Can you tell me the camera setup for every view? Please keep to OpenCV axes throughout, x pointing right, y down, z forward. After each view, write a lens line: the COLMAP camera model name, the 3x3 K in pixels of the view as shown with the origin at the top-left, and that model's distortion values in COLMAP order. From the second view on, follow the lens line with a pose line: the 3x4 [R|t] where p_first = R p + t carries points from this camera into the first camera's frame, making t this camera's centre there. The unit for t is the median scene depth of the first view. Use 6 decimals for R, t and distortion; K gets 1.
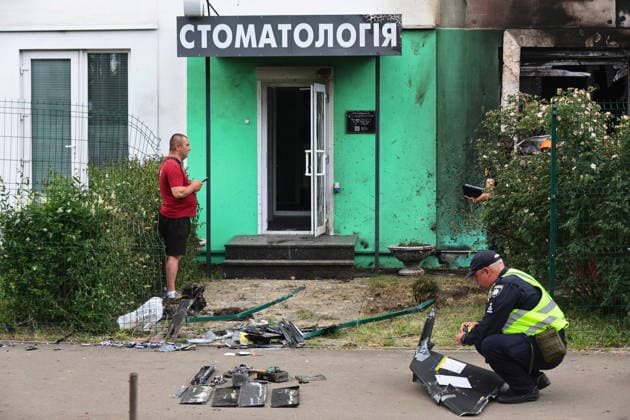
lens RADIAL K [[1214.4, 0, 314.3], [0, 1214.4, 209.0], [0, 0, 1]] dist [-0.065270, 0.000000]
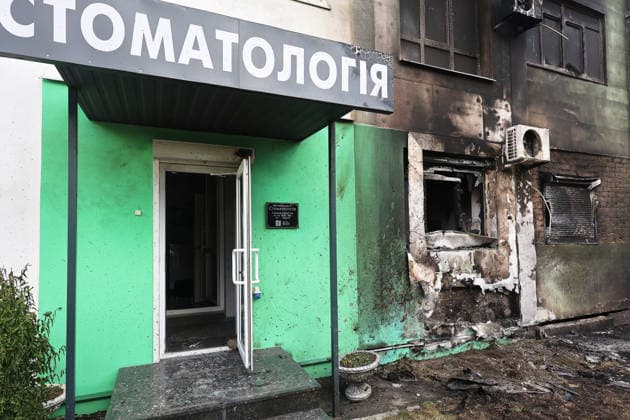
lens RADIAL K [[365.7, 0, 314.9], [0, 365.7, 230.3], [0, 0, 1]] dist [-0.001479, 0.002461]
pose [[0.897075, 0.002723, 0.441869, -0.057488], [0.039828, 0.995412, -0.086994, -0.037058], [-0.440079, 0.095639, 0.892851, 0.752966]]
